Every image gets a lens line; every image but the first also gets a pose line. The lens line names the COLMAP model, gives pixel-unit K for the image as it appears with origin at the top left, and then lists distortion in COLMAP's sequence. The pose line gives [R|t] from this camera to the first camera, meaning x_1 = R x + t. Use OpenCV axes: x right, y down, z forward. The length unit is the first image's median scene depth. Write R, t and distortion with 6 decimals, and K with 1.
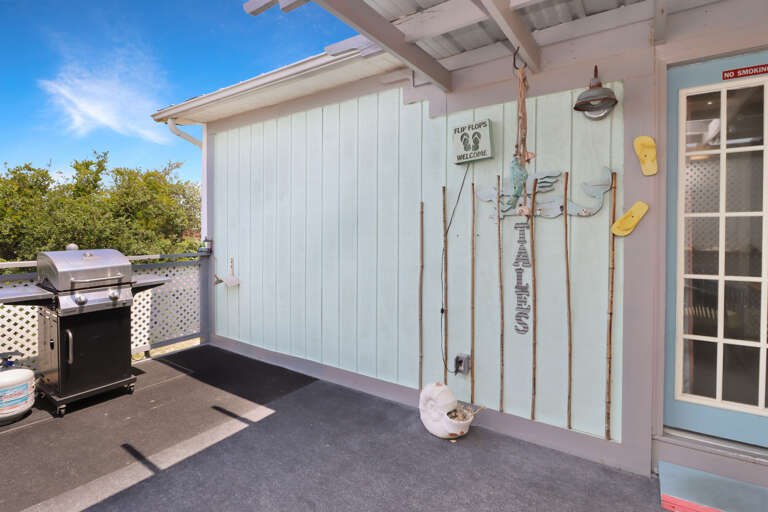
lens RADIAL K [[378.8, 0, 386.1], [0, 378.8, 226.5], [0, 0, 1]] dist [0.001100, 0.000058]
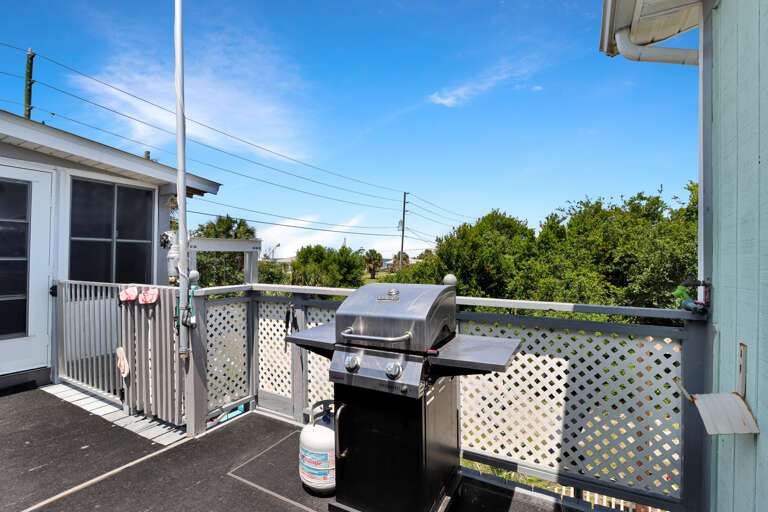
lens RADIAL K [[366.0, 0, 384.7], [0, 366.0, 251.0], [0, 0, 1]] dist [-0.004321, -0.001011]
pose [[0.096428, -0.011881, -0.995269, -0.044187], [-0.003871, 0.999917, -0.012312, 0.003106], [0.995332, 0.005039, 0.096374, 0.230533]]
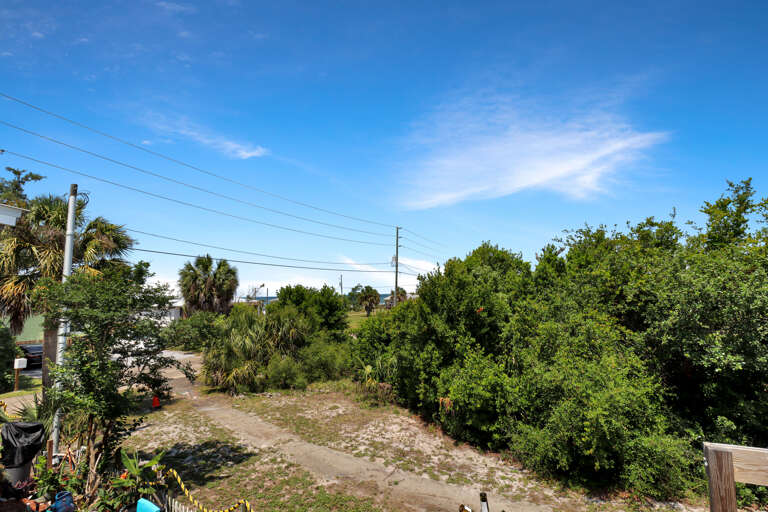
lens RADIAL K [[366.0, 0, 384.7], [0, 366.0, 251.0], [0, 0, 1]] dist [-0.004321, -0.001011]
pose [[0.099225, -0.110542, -0.988906, -0.191123], [0.021362, 0.993818, -0.108947, -0.013951], [0.994836, -0.010315, 0.100973, 0.316655]]
